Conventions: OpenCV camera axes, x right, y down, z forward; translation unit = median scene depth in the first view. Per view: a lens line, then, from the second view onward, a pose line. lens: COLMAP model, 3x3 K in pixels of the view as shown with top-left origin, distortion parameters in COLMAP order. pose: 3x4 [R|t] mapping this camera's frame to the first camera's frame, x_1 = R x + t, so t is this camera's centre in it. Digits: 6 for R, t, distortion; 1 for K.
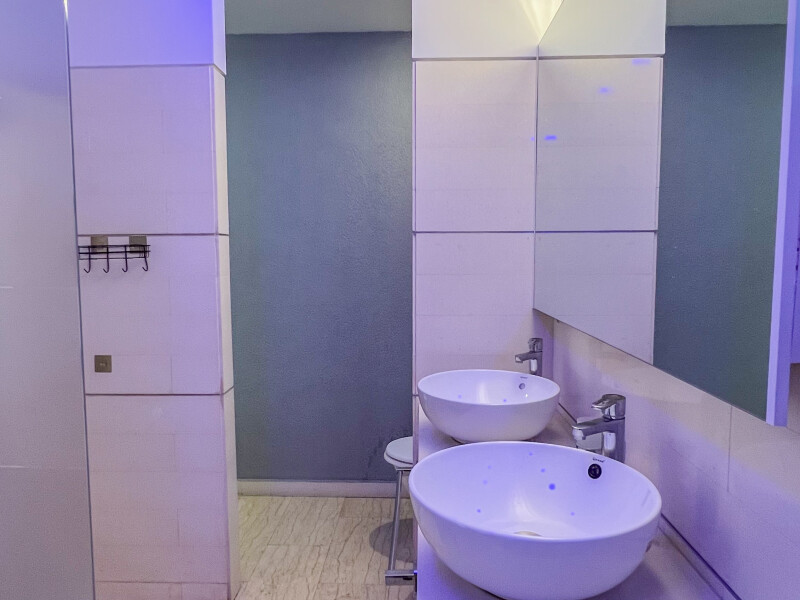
lens RADIAL K [[561.0, 0, 400.0], [0, 561.0, 300.0], [0, 0, 1]] dist [0.006984, -0.000126]
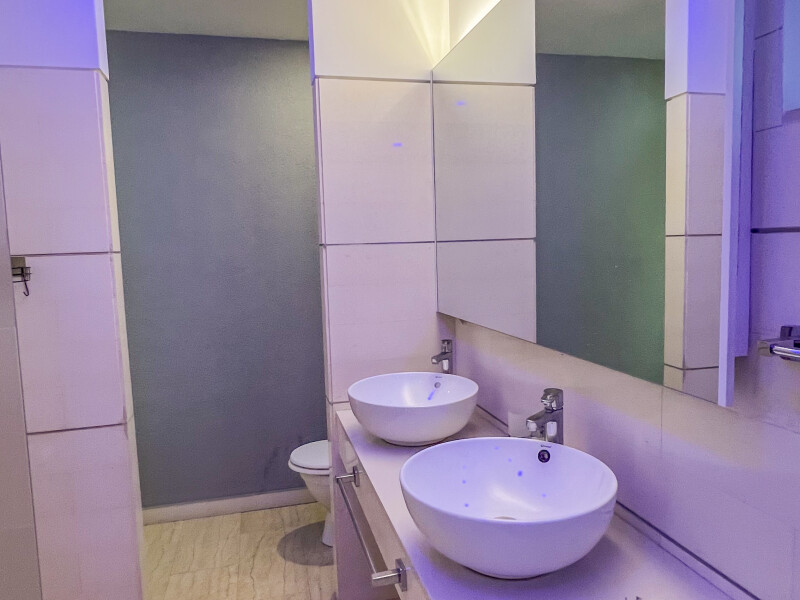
lens RADIAL K [[561.0, 0, 400.0], [0, 561.0, 300.0], [0, 0, 1]] dist [0.006984, -0.000126]
pose [[0.960807, -0.053538, 0.272001, -0.126204], [0.051724, 0.998565, 0.013842, -0.027170], [-0.272352, 0.000769, 0.962197, -0.024331]]
